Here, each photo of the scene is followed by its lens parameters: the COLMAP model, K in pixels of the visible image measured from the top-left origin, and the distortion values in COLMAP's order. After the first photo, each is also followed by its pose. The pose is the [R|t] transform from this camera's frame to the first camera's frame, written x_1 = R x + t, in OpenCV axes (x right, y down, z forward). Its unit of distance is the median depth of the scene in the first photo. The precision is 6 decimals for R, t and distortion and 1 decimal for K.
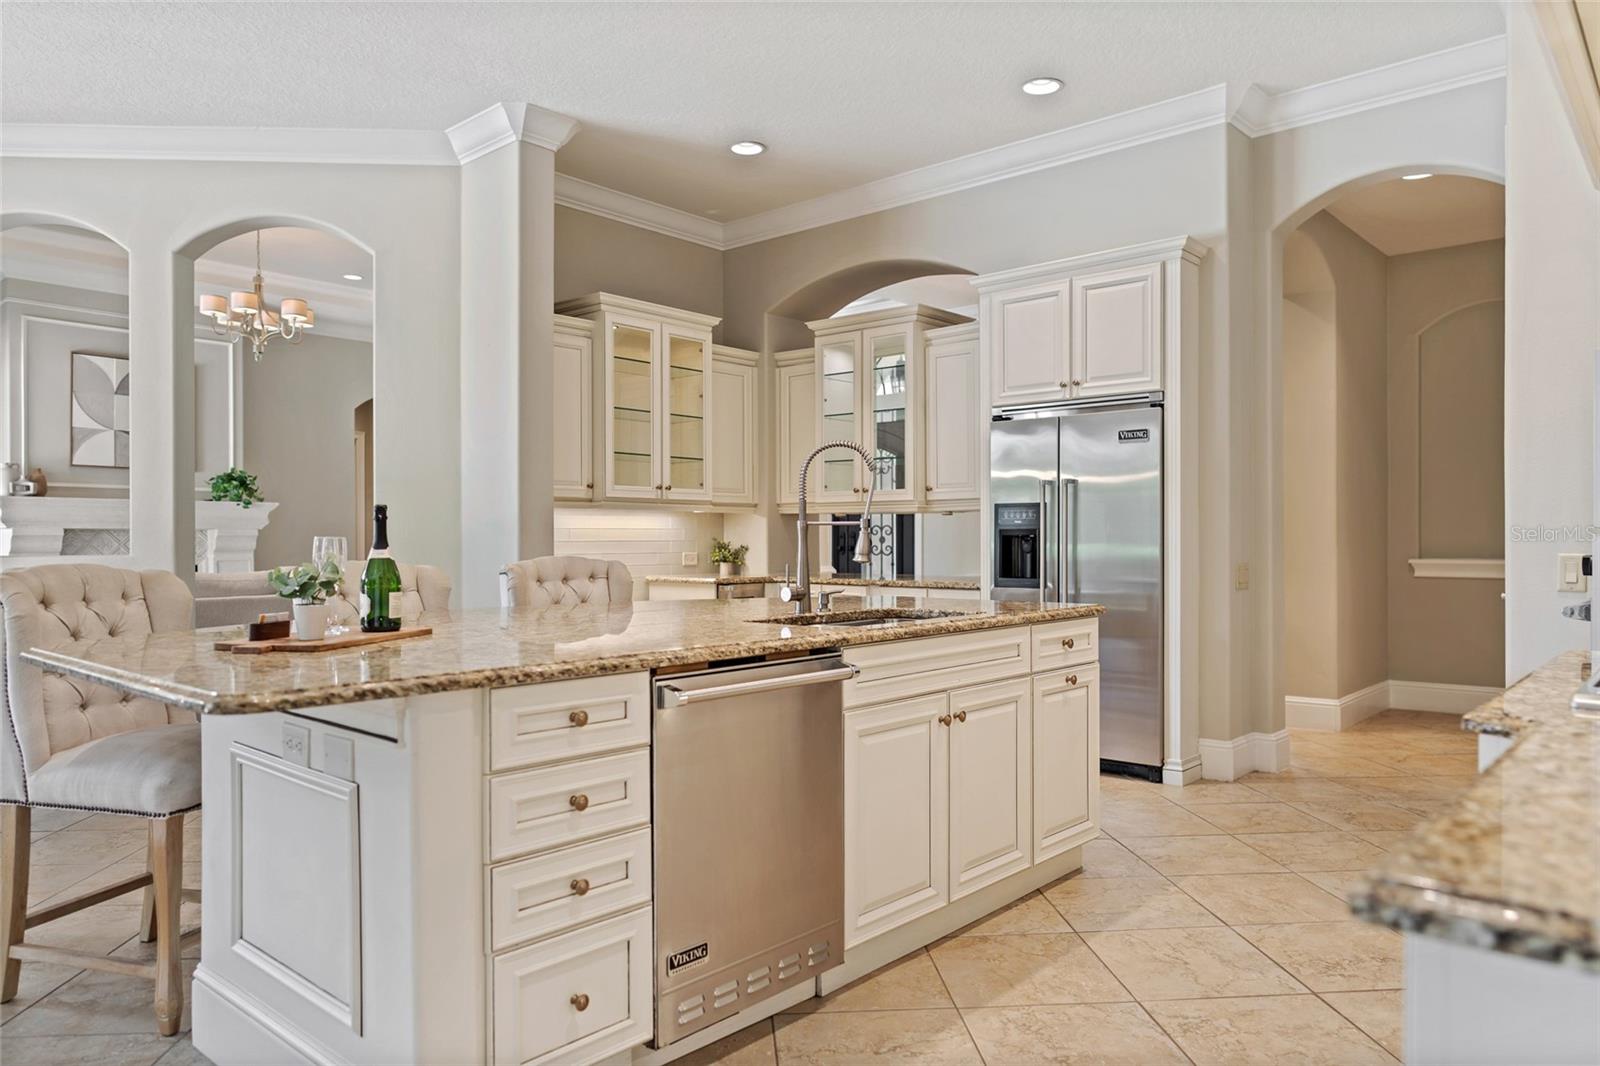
lens RADIAL K [[1070.7, 0, 792.1], [0, 1070.7, 541.3], [0, 0, 1]] dist [-0.005707, 0.007660]
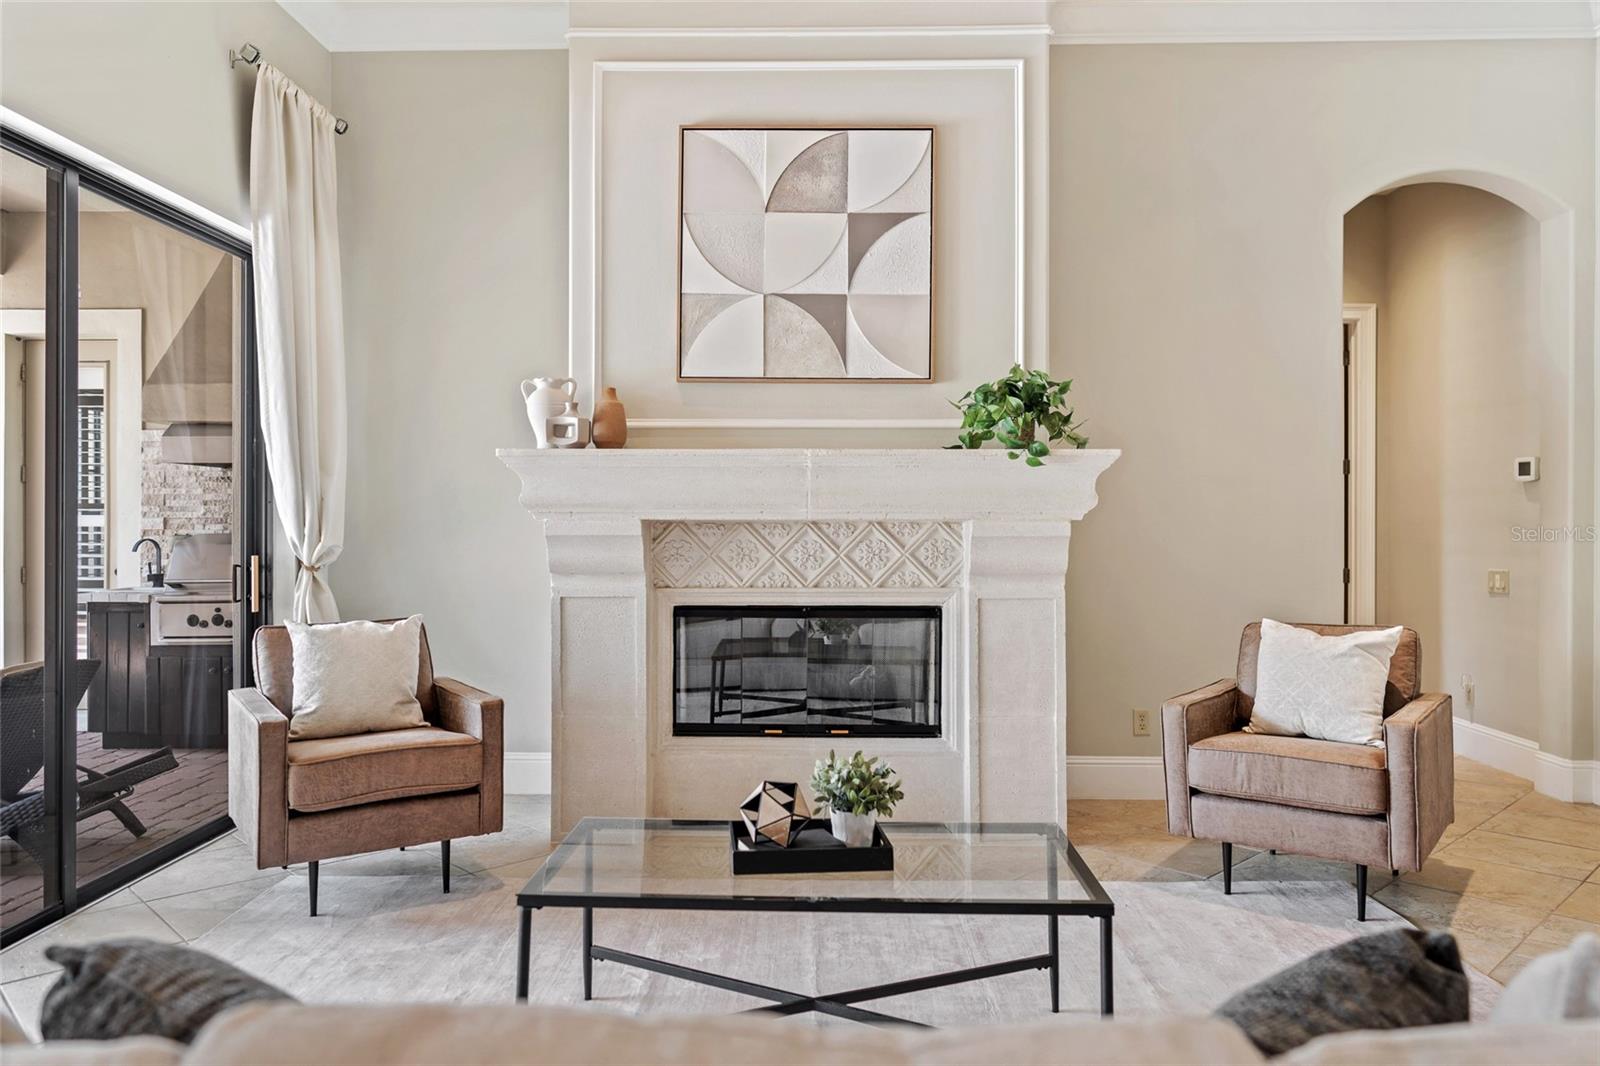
lens RADIAL K [[1107.5, 0, 805.5], [0, 1107.5, 514.5], [0, 0, 1]] dist [0.003630, 0.003179]
pose [[0.648633, 0.000798, -0.761101, -0.511570], [-0.005275, 0.999980, -0.003446, -0.022532], [0.761083, 0.006250, 0.648625, 1.325477]]
